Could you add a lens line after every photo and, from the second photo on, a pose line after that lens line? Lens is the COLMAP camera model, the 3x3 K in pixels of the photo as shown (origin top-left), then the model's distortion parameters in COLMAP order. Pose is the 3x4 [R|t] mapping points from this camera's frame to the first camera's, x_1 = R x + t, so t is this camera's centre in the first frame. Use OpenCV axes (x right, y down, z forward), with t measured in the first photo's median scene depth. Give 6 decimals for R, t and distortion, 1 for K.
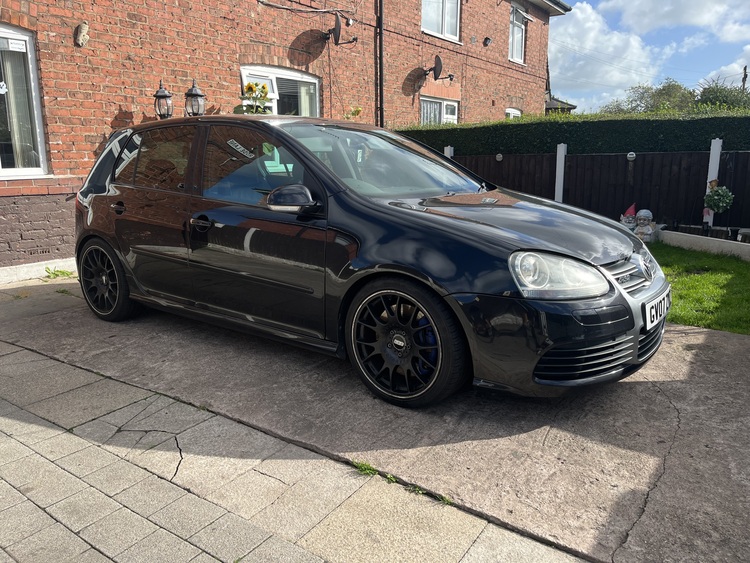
lens RADIAL K [[588.9, 0, 375.0], [0, 588.9, 281.5], [0, 0, 1]] dist [0.065395, -0.102420]
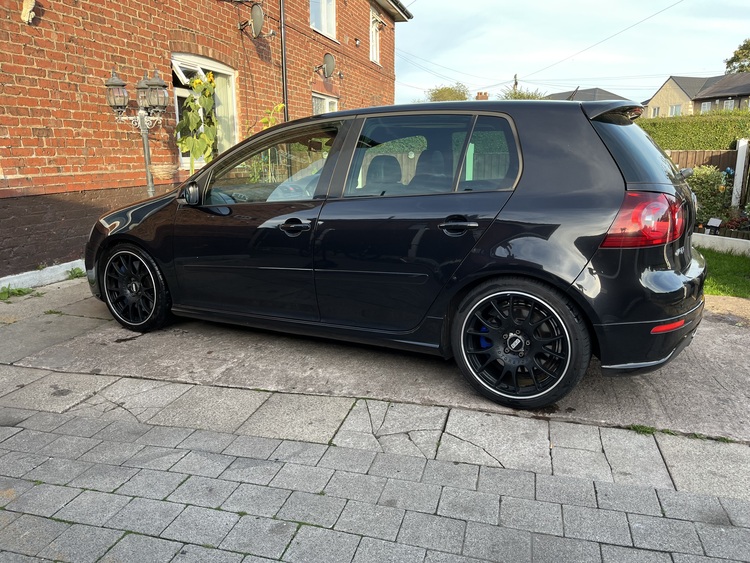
lens RADIAL K [[588.9, 0, 375.0], [0, 588.9, 281.5], [0, 0, 1]] dist [0.065395, -0.102420]
pose [[0.931961, -0.070312, 0.355676, -0.565199], [0.066056, 0.997525, 0.024111, -0.024636], [-0.356490, 0.001024, 0.934298, 0.052533]]
